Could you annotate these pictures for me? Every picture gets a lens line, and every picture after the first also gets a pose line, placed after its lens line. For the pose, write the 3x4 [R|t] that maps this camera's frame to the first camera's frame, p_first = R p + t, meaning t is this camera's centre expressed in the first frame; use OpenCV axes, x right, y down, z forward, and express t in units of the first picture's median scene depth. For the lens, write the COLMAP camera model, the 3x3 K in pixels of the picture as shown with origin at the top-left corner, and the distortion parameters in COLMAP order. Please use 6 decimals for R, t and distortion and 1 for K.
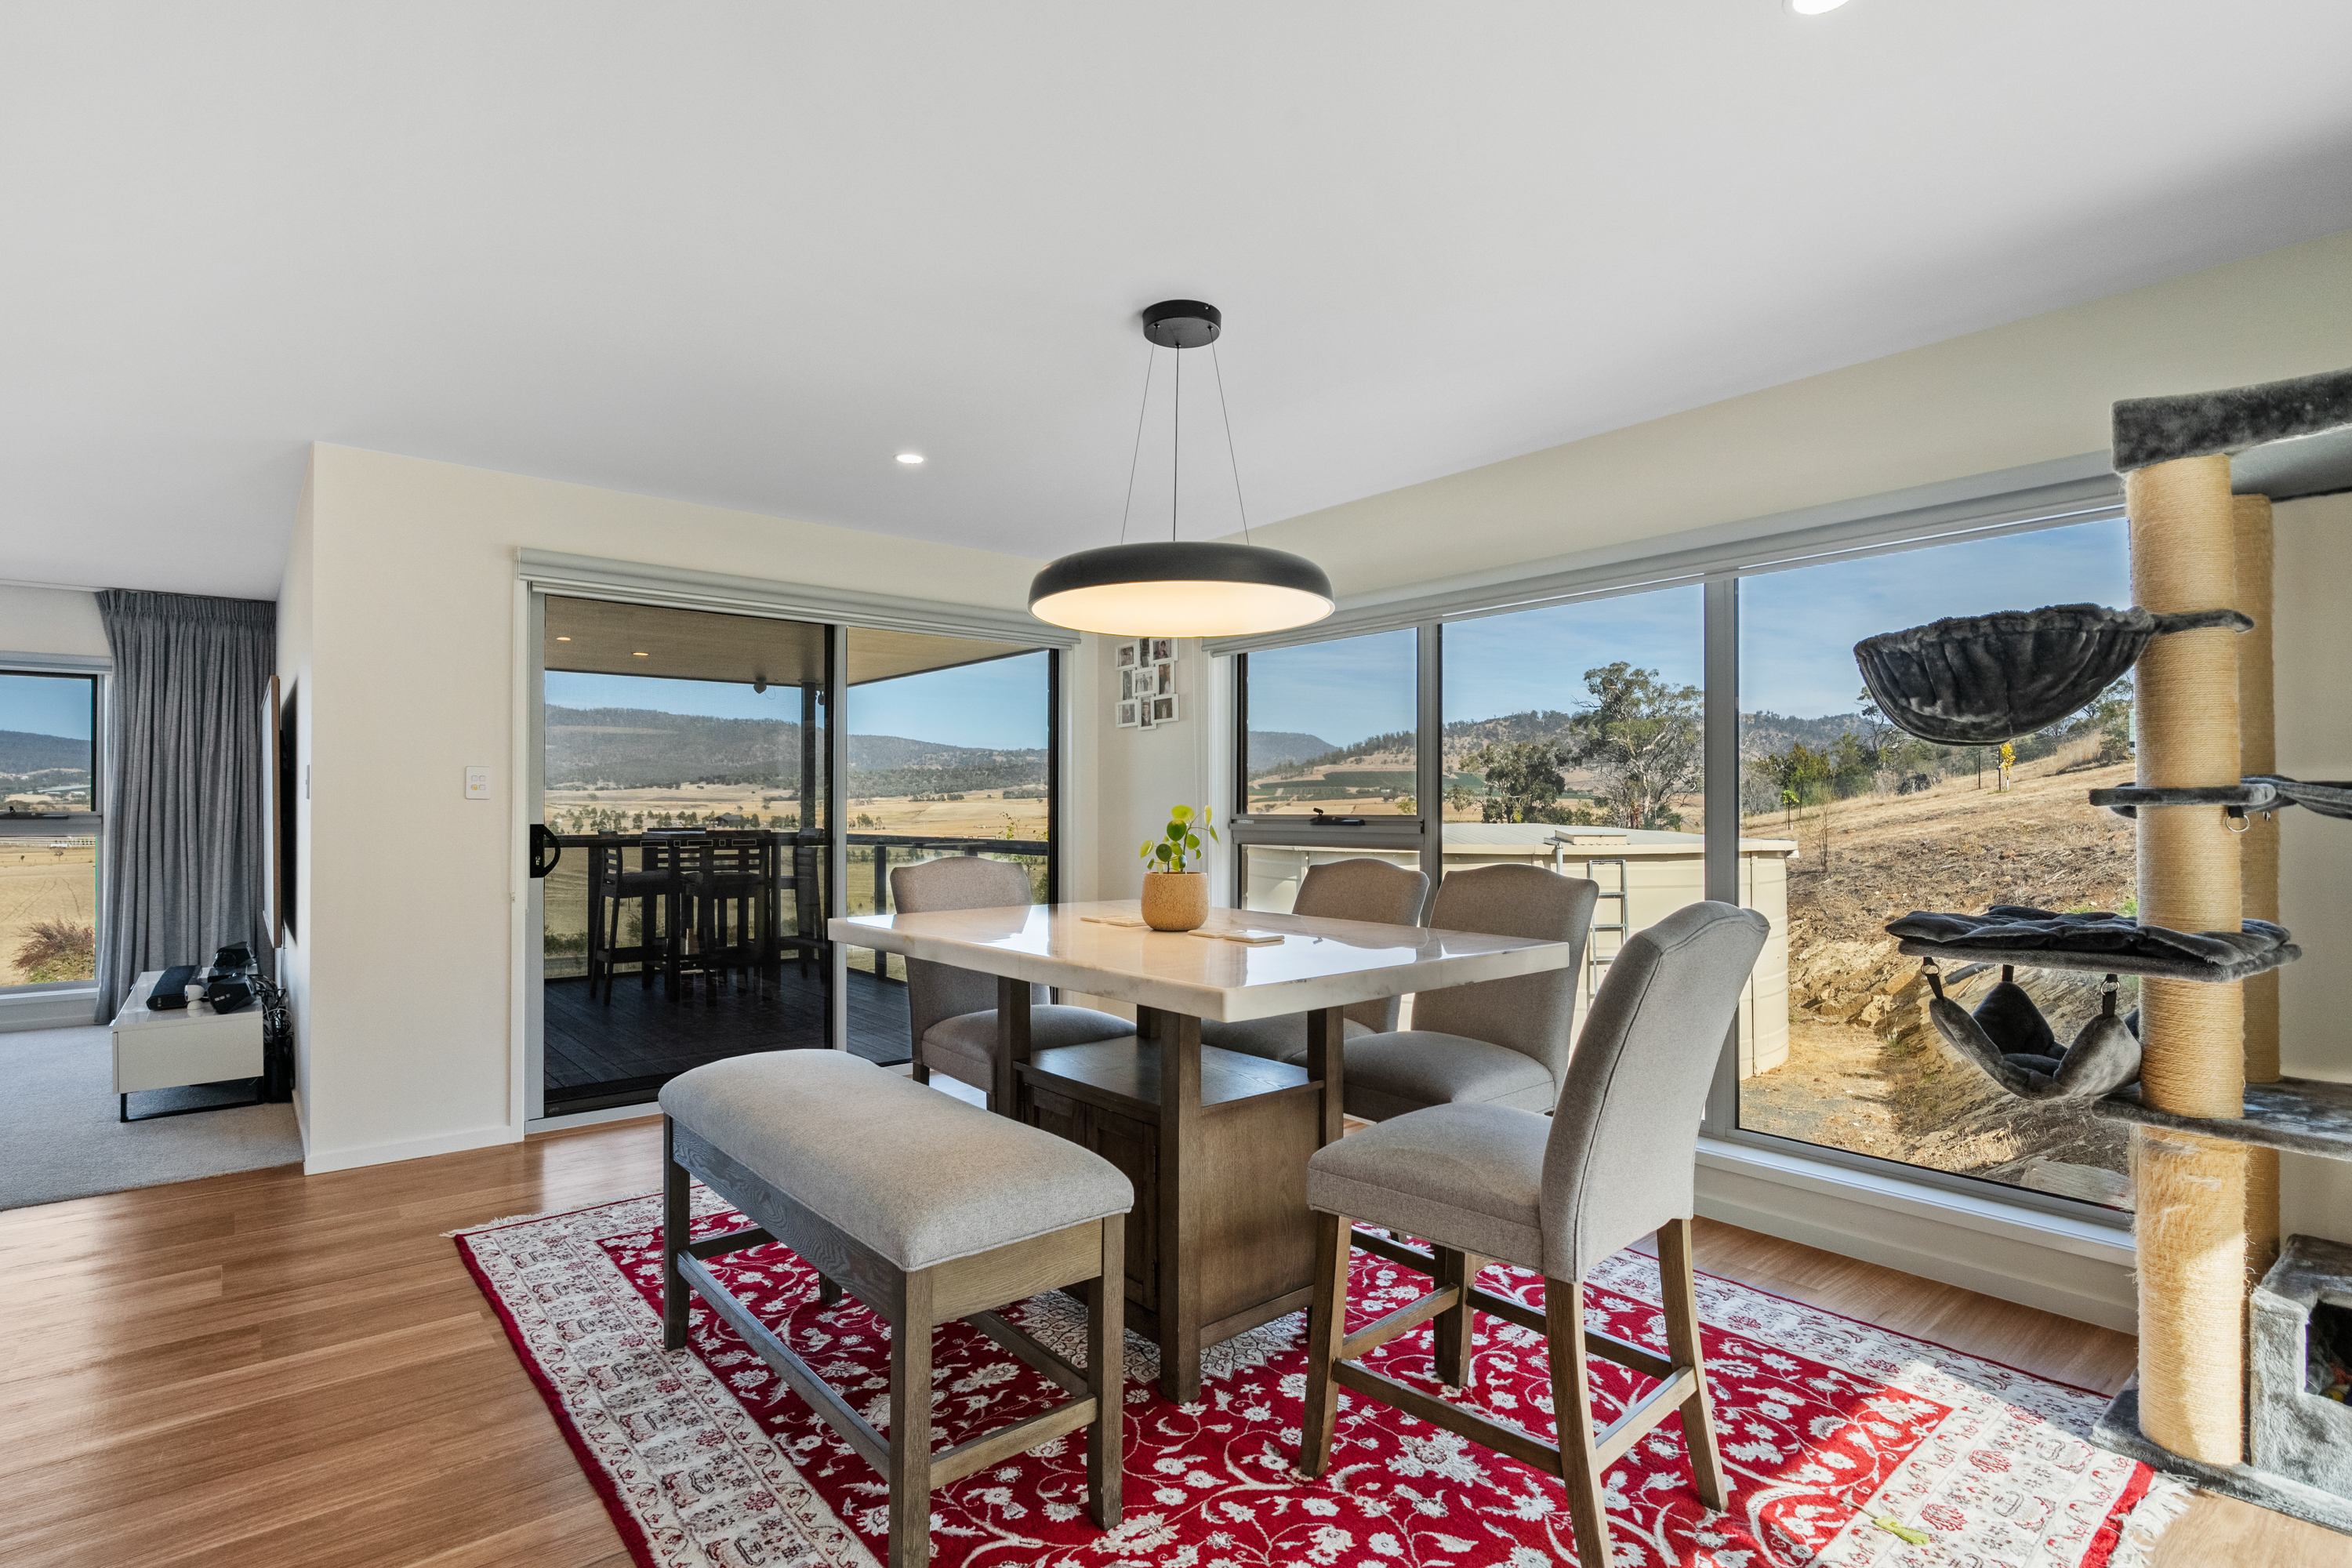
lens RADIAL K [[1153.4, 0, 1164.3], [0, 1153.4, 800.5], [0, 0, 1]] dist [-0.003819, -0.000246]
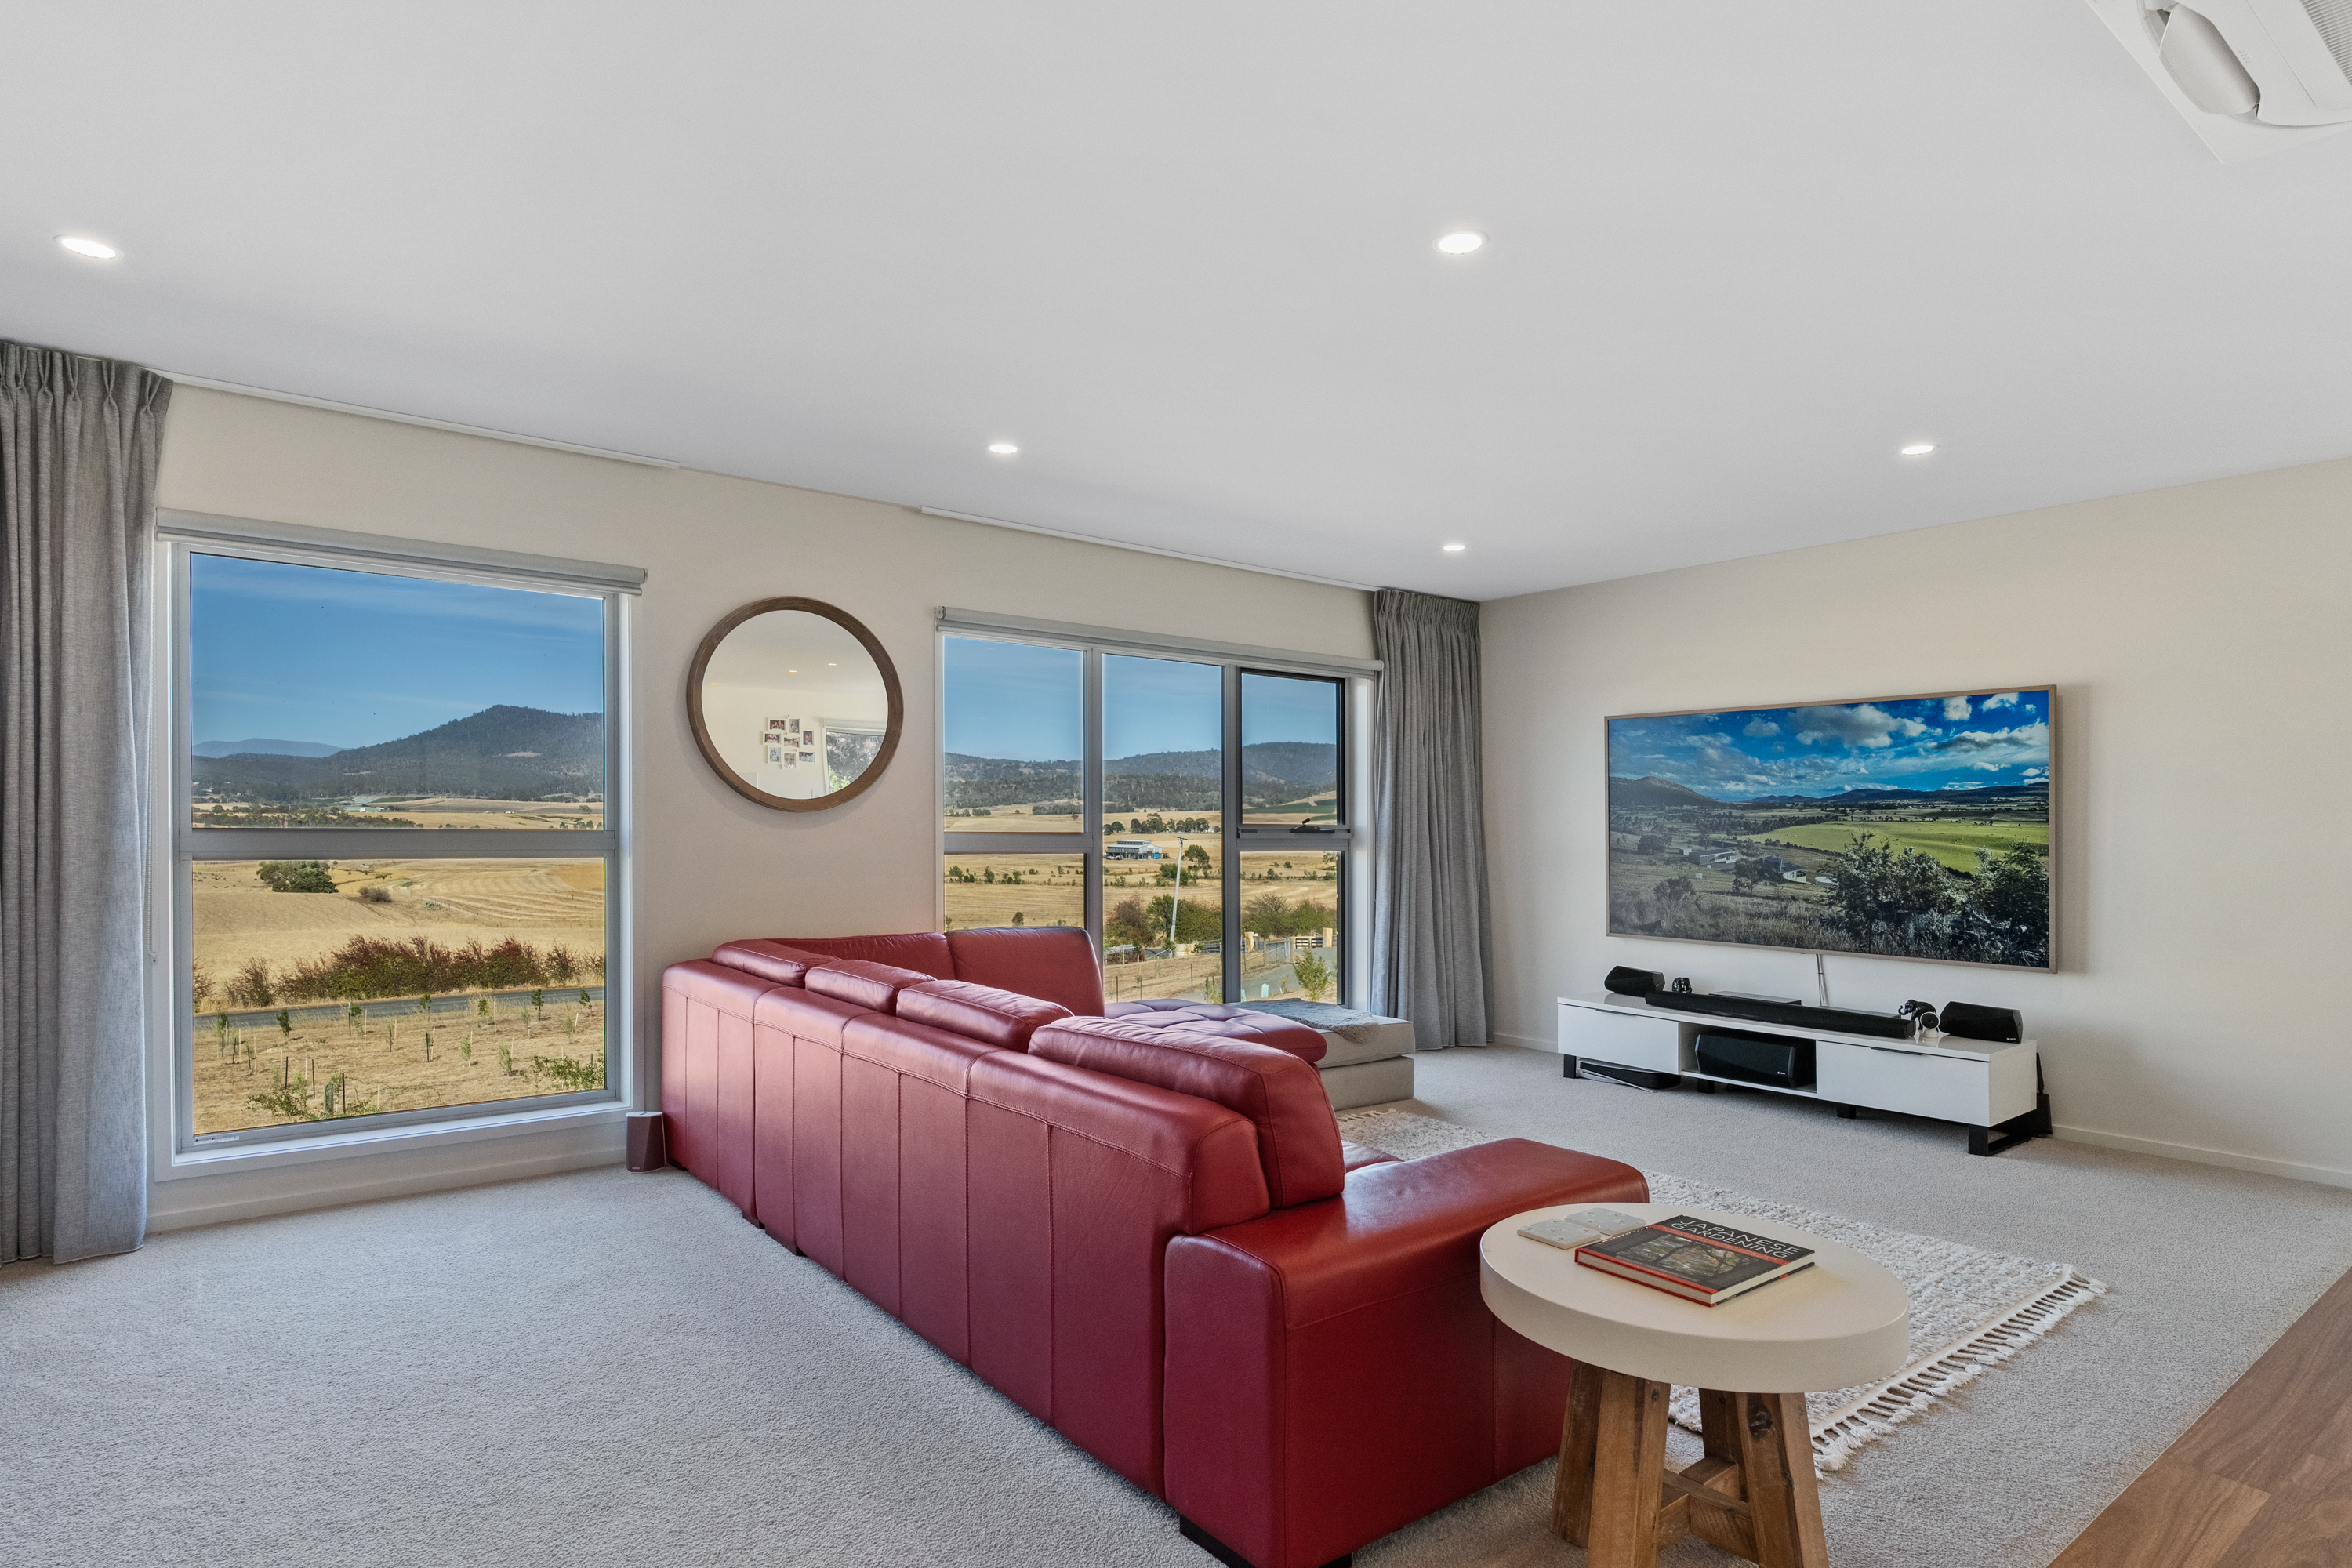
lens RADIAL K [[1247.0, 0, 1184.9], [0, 1247.0, 807.9], [0, 0, 1]] dist [-0.005616, -0.000863]
pose [[0.999865, 0.007562, -0.014573, -1.470393], [-0.007676, 0.999940, -0.007806, 0.006814], [0.014513, 0.007916, 0.999863, -0.024490]]
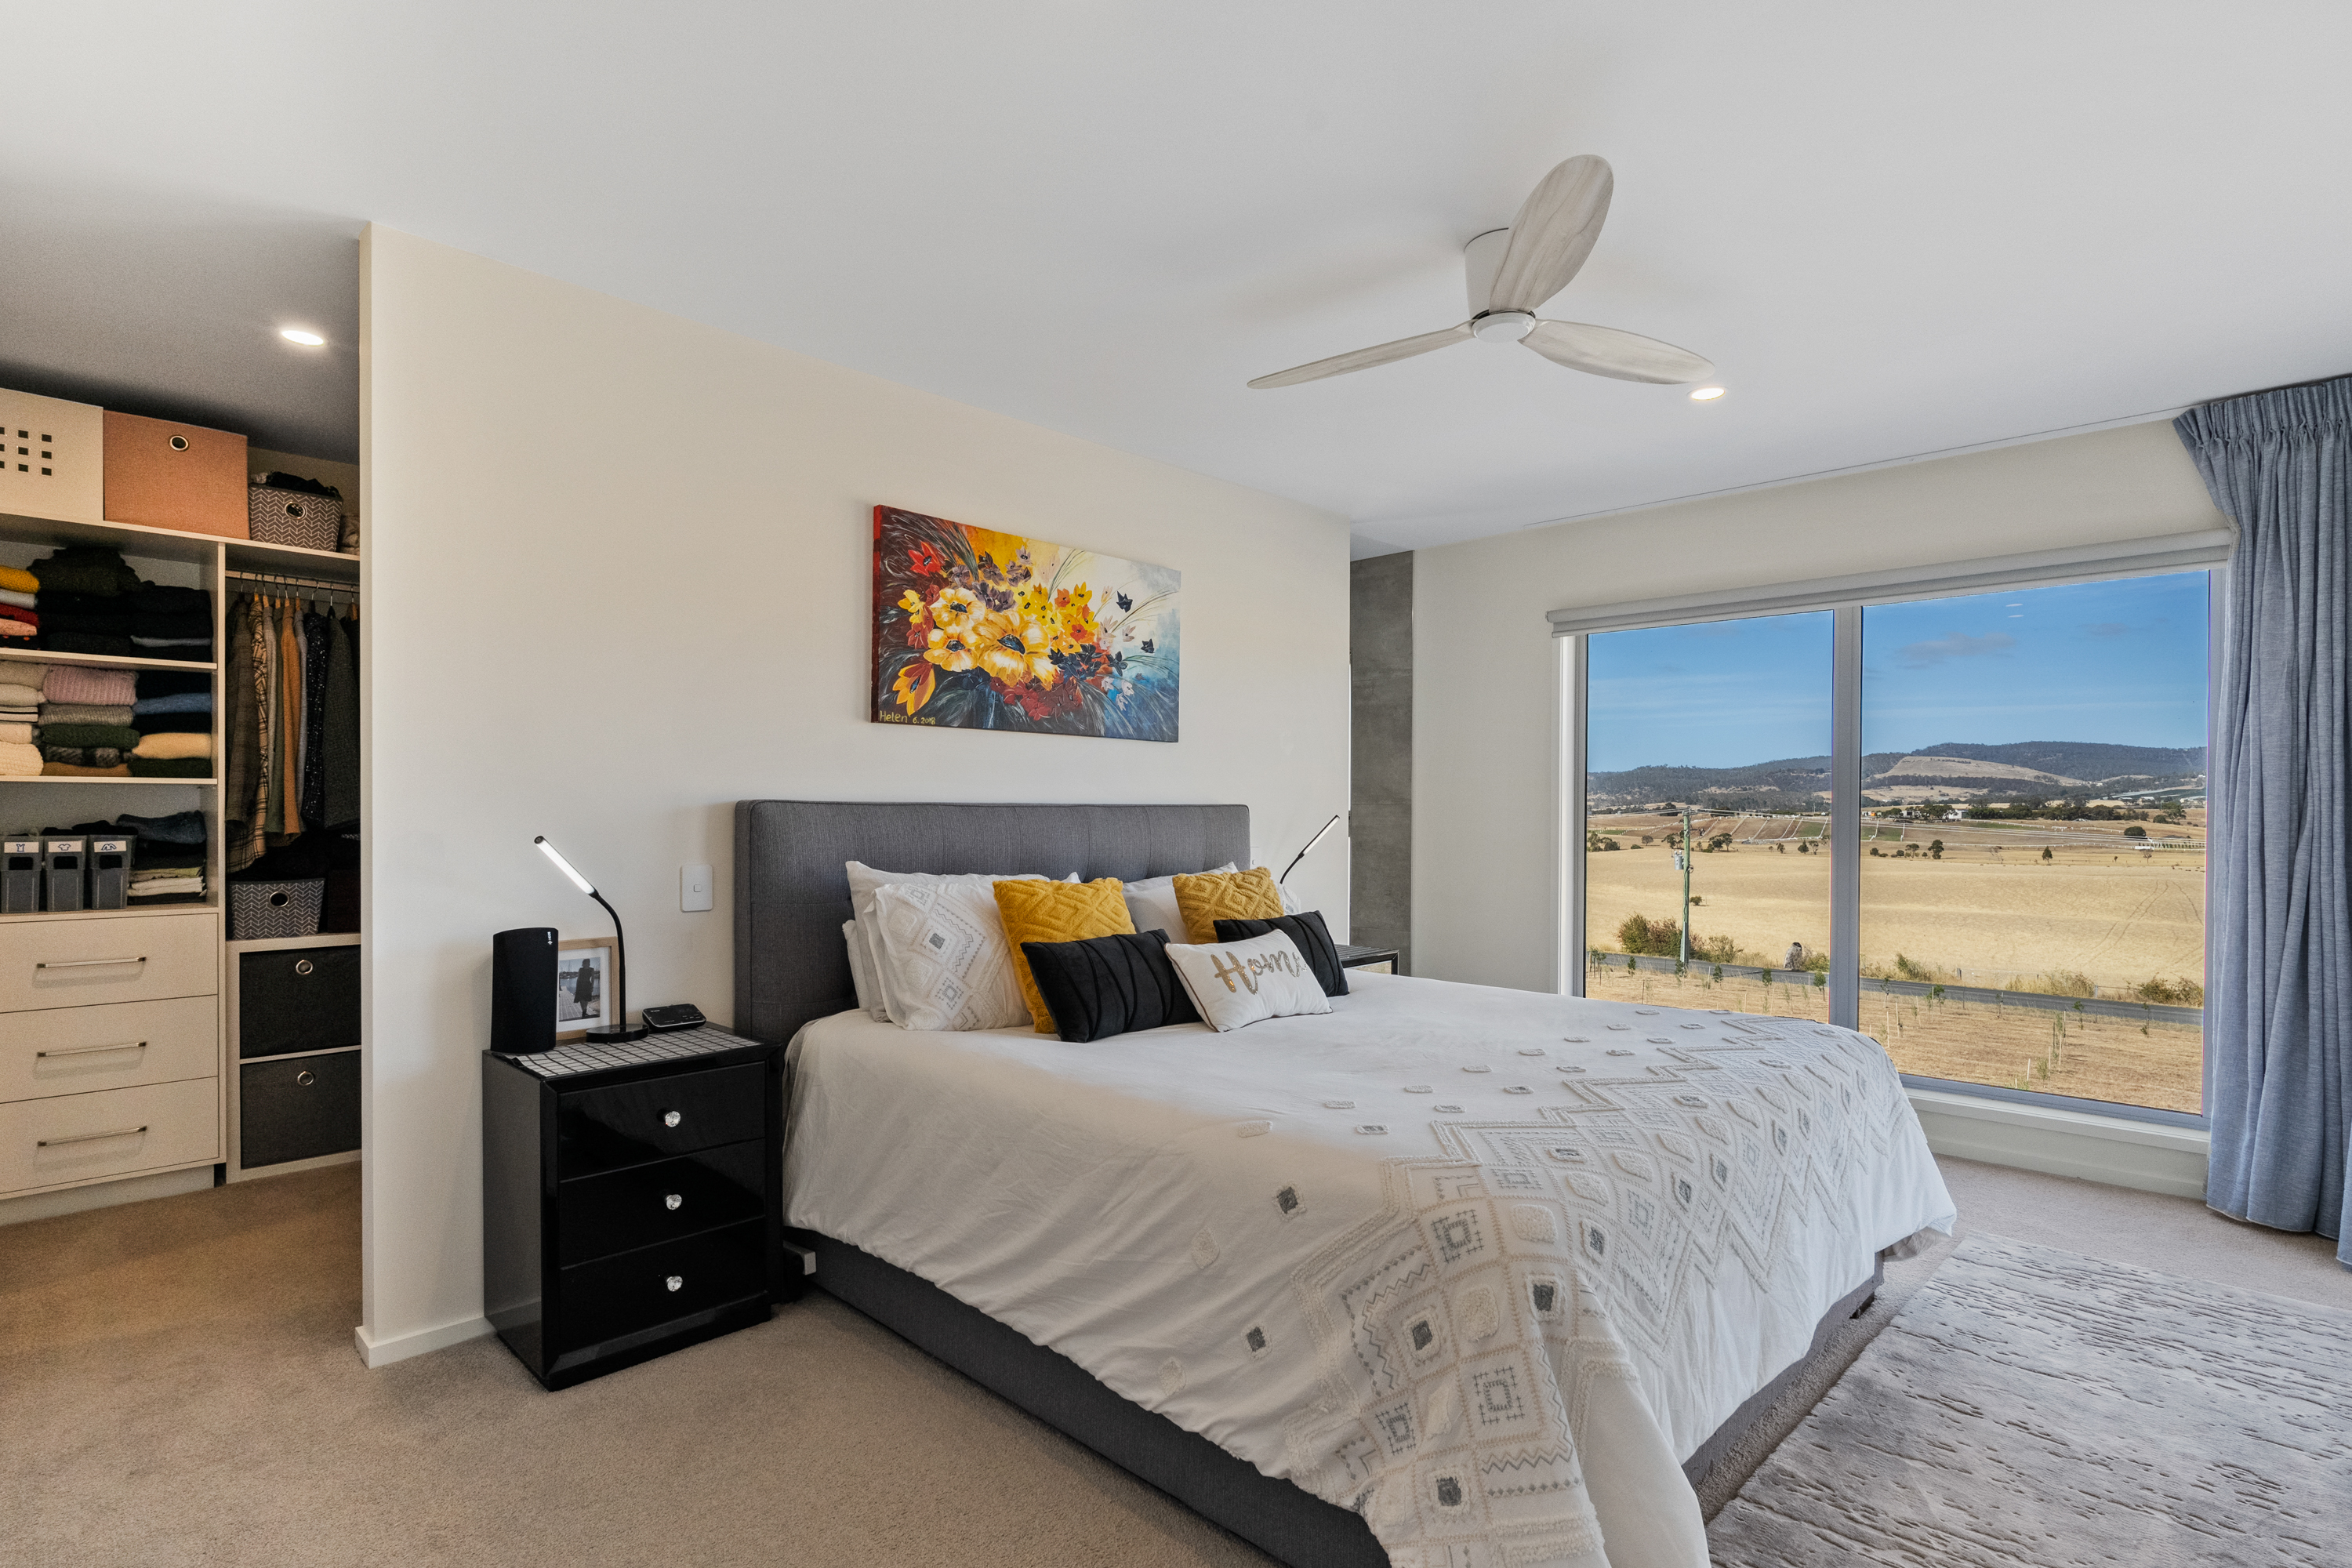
lens RADIAL K [[1153.4, 0, 1175.7], [0, 1153.4, 781.3], [0, 0, 1]] dist [-0.003819, -0.000246]
pose [[0.111983, -0.025320, -0.993388, -0.600741], [0.004619, 0.999678, -0.024960, 0.011230], [0.993699, -0.001794, 0.112063, 0.616016]]
